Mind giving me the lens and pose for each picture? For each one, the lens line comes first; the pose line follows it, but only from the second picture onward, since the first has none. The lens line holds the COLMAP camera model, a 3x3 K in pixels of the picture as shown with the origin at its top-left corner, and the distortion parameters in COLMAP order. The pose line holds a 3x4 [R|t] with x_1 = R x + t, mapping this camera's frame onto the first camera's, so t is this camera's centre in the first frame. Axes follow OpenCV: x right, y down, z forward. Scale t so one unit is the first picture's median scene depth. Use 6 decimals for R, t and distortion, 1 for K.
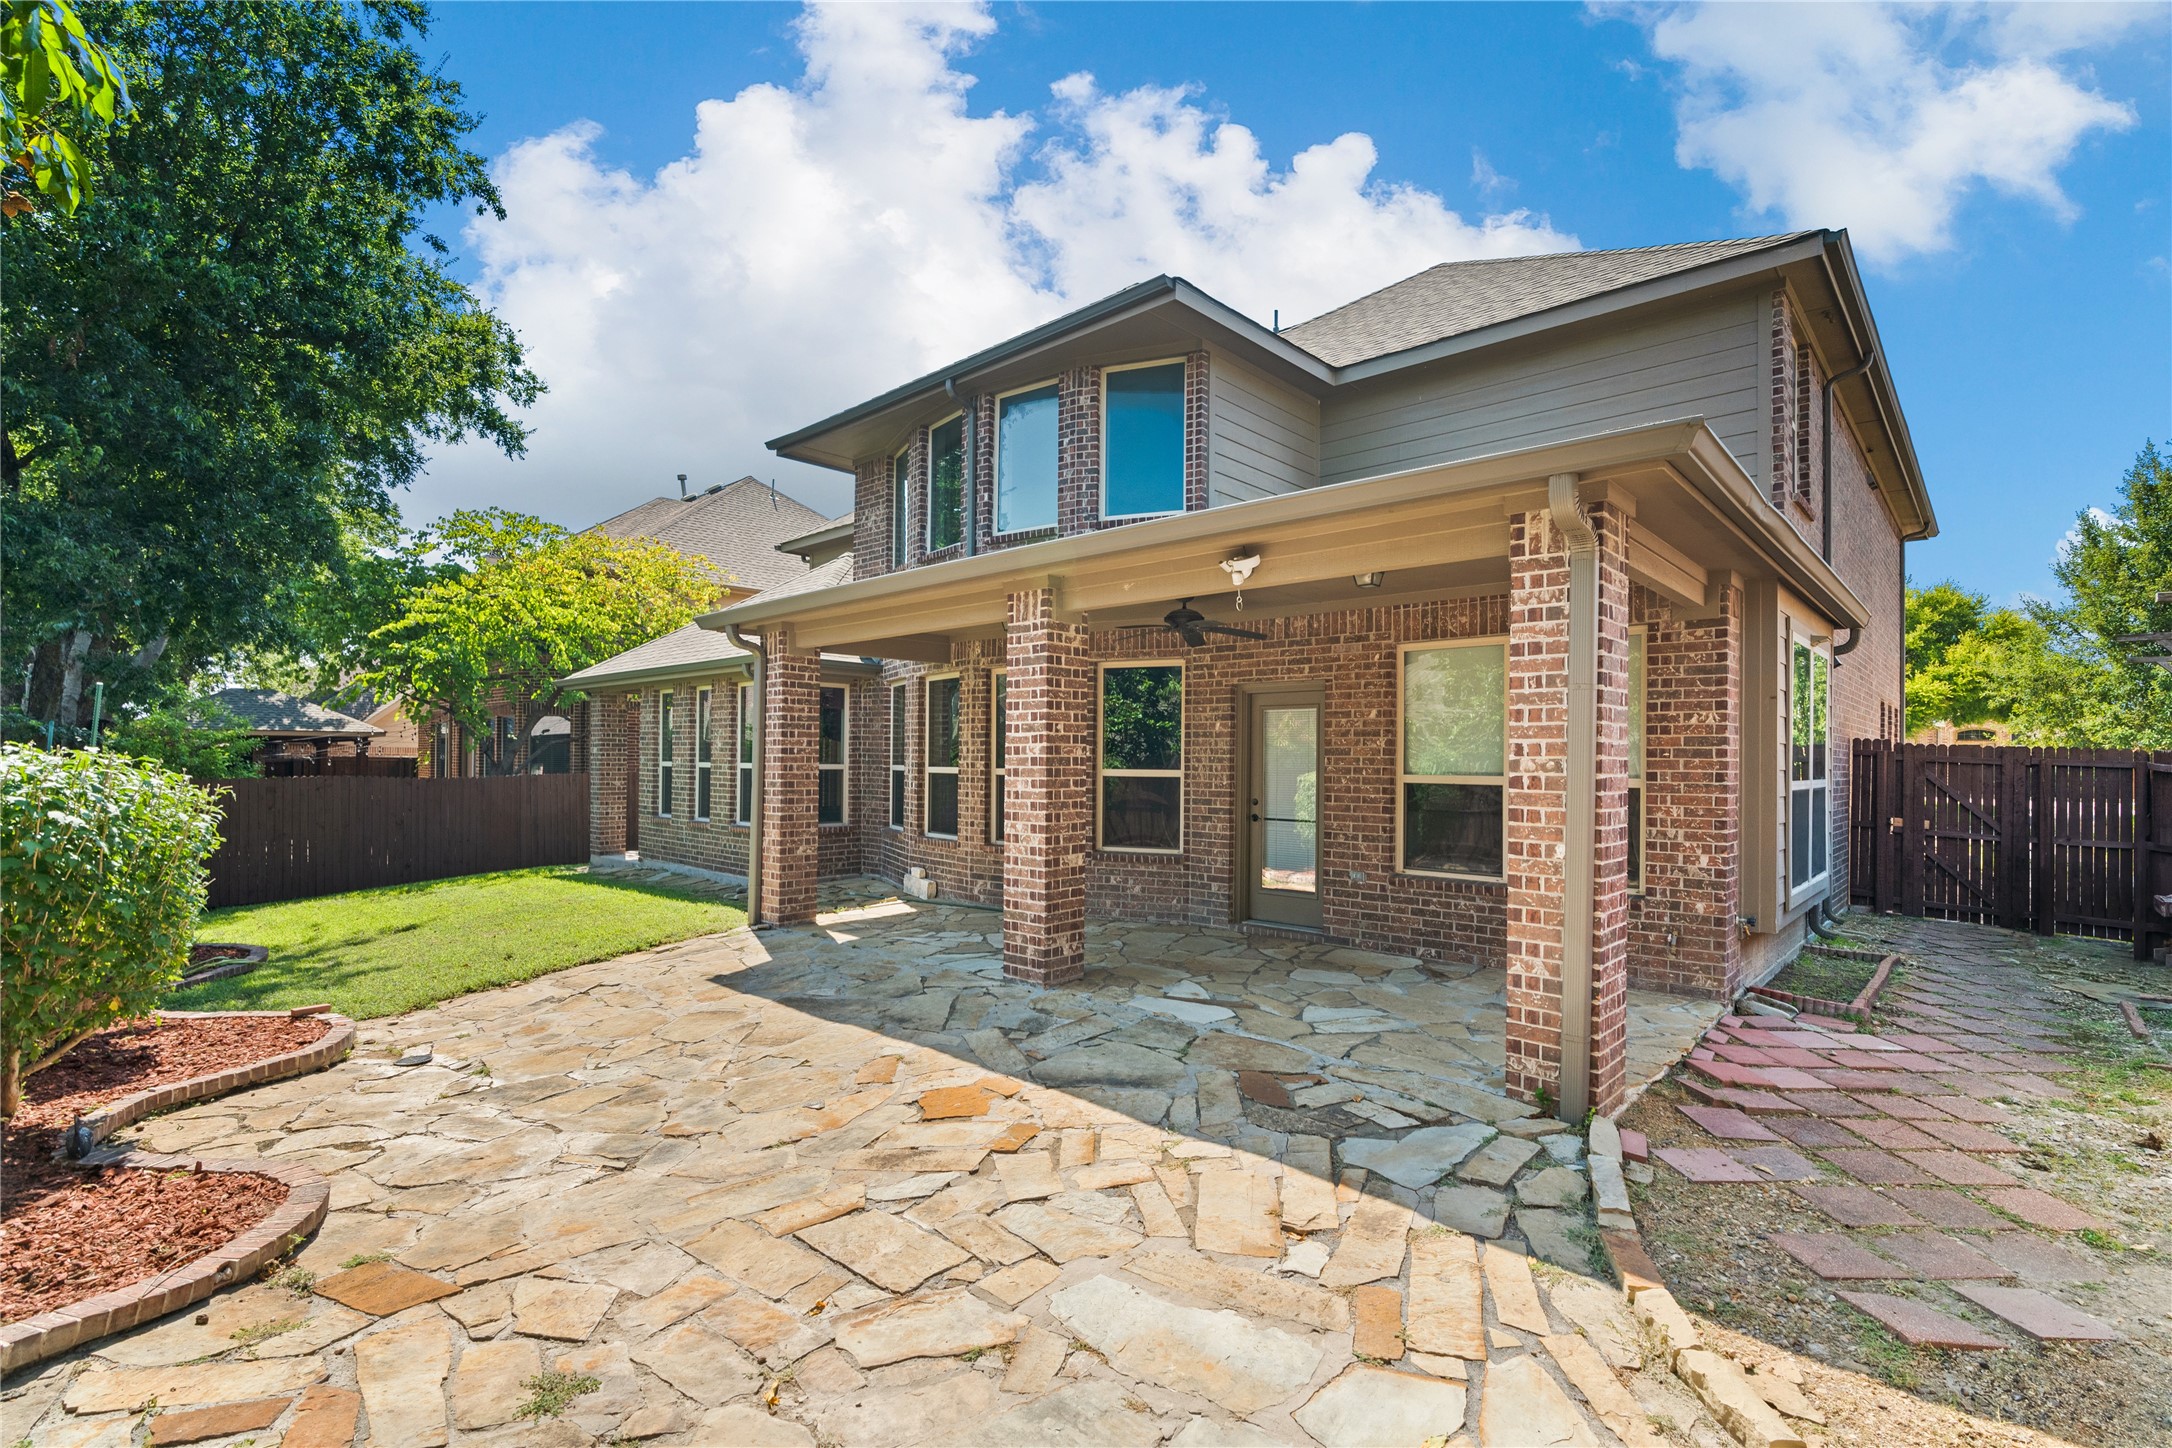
lens RADIAL K [[983.2, 0, 1096.6], [0, 983.2, 724.3], [0, 0, 1]] dist [-0.010622, 0.004903]
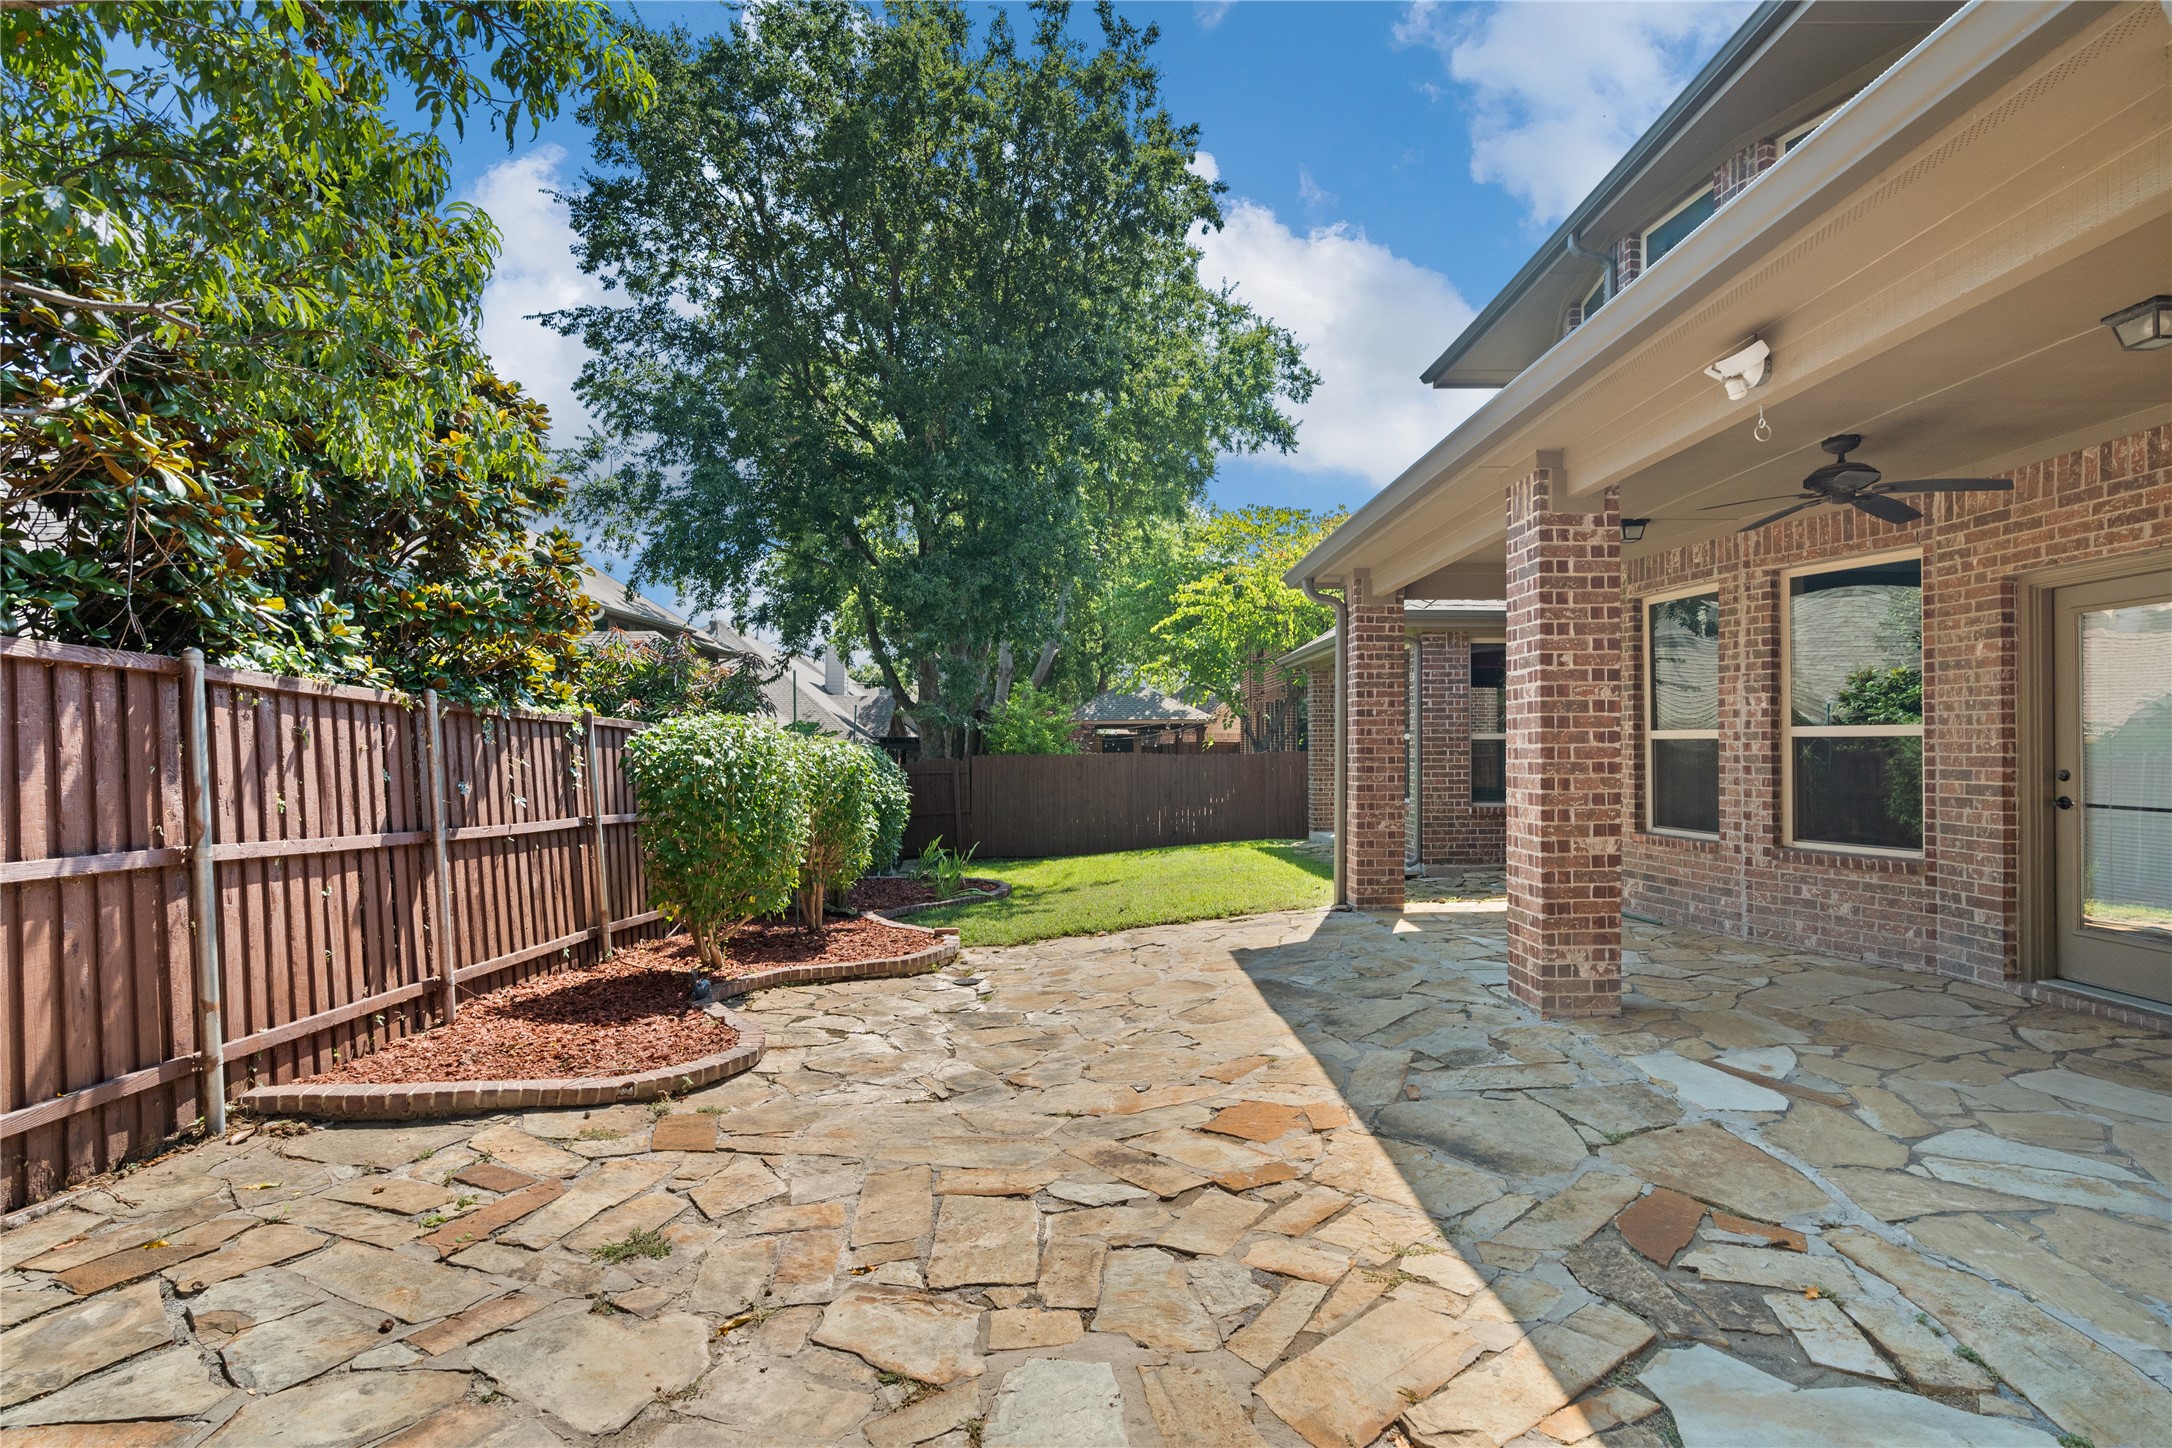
lens RADIAL K [[1066.5, 0, 1115.0], [0, 1066.5, 702.0], [0, 0, 1]] dist [-0.004307, 0.001635]
pose [[0.692707, -0.038489, -0.720191, 0.319887], [0.033564, 0.999213, -0.021118, 0.043322], [0.720438, -0.009544, 0.693454, 0.239998]]
